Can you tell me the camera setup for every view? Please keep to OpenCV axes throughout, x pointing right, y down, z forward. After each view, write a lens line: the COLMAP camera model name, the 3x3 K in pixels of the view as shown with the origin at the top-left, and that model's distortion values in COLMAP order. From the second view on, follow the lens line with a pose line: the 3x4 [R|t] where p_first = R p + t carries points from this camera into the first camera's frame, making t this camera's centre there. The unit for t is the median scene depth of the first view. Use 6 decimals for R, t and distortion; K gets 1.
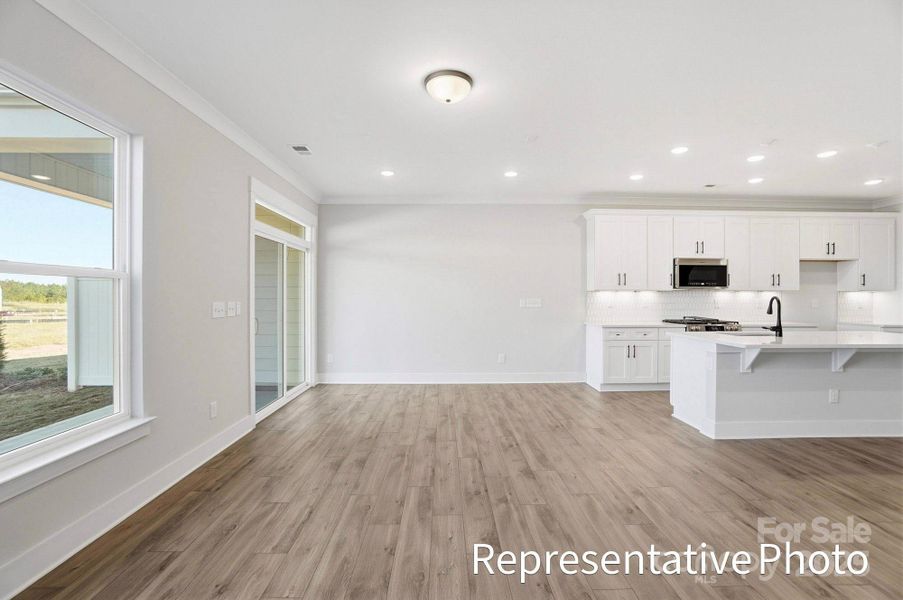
lens RADIAL K [[404.5, 0, 449.7], [0, 404.5, 290.9], [0, 0, 1]] dist [-0.044419, 0.014062]
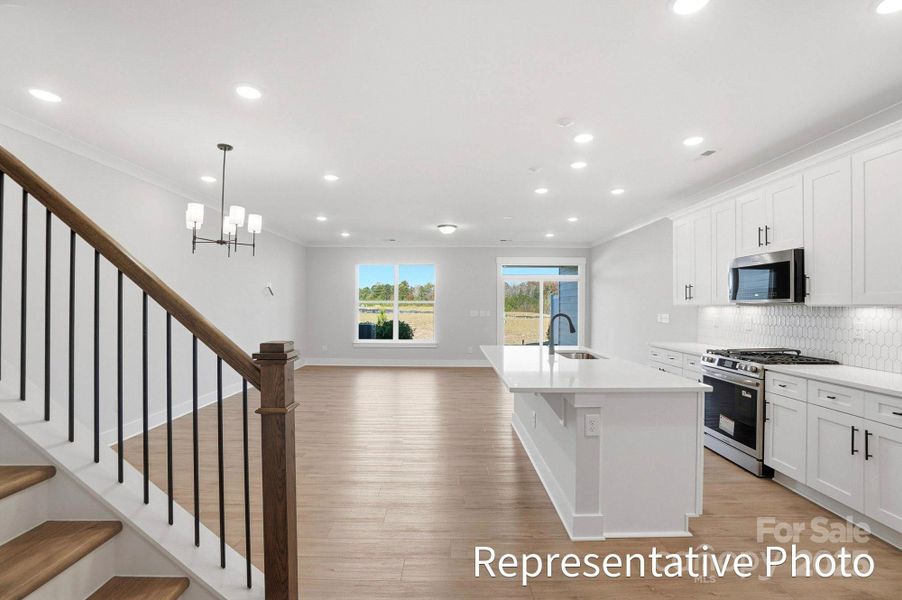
lens RADIAL K [[404.0, 0, 451.5], [0, 404.0, 304.3], [0, 0, 1]] dist [-0.044419, 0.014062]
pose [[-0.009769, -0.004340, -0.999943, 1.251790], [0.008780, 0.999952, -0.004426, -0.004367], [0.999914, -0.008822, -0.009730, 0.518802]]
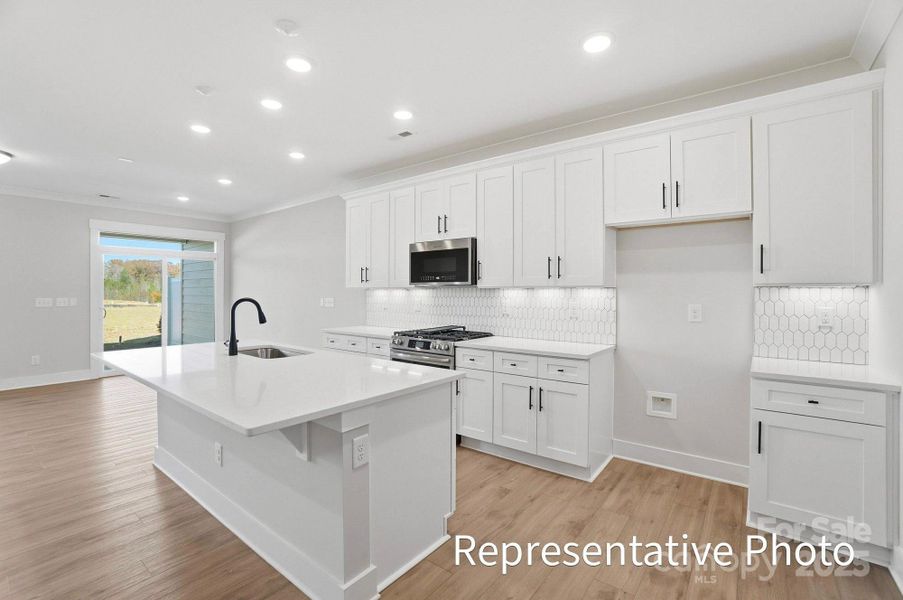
lens RADIAL K [[404.5, 0, 448.2], [0, 404.5, 293.1], [0, 0, 1]] dist [-0.044419, 0.014062]
pose [[0.775296, 0.000141, -0.631598, 1.074326], [0.009824, 0.999876, 0.012282, -0.000307], [0.631522, -0.015727, 0.775199, 0.470879]]
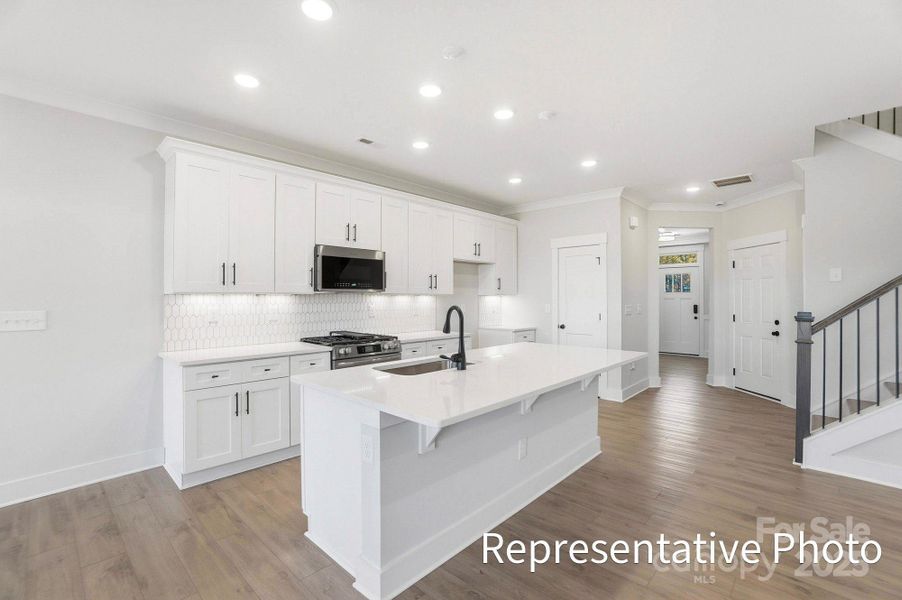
lens RADIAL K [[404.0, 0, 448.4], [0, 404.0, 298.2], [0, 0, 1]] dist [-0.044419, 0.014062]
pose [[0.700233, -0.005045, 0.713896, 0.242594], [-0.007114, 0.999876, 0.014044, -0.005079], [-0.713879, -0.014913, 0.700111, 0.381375]]
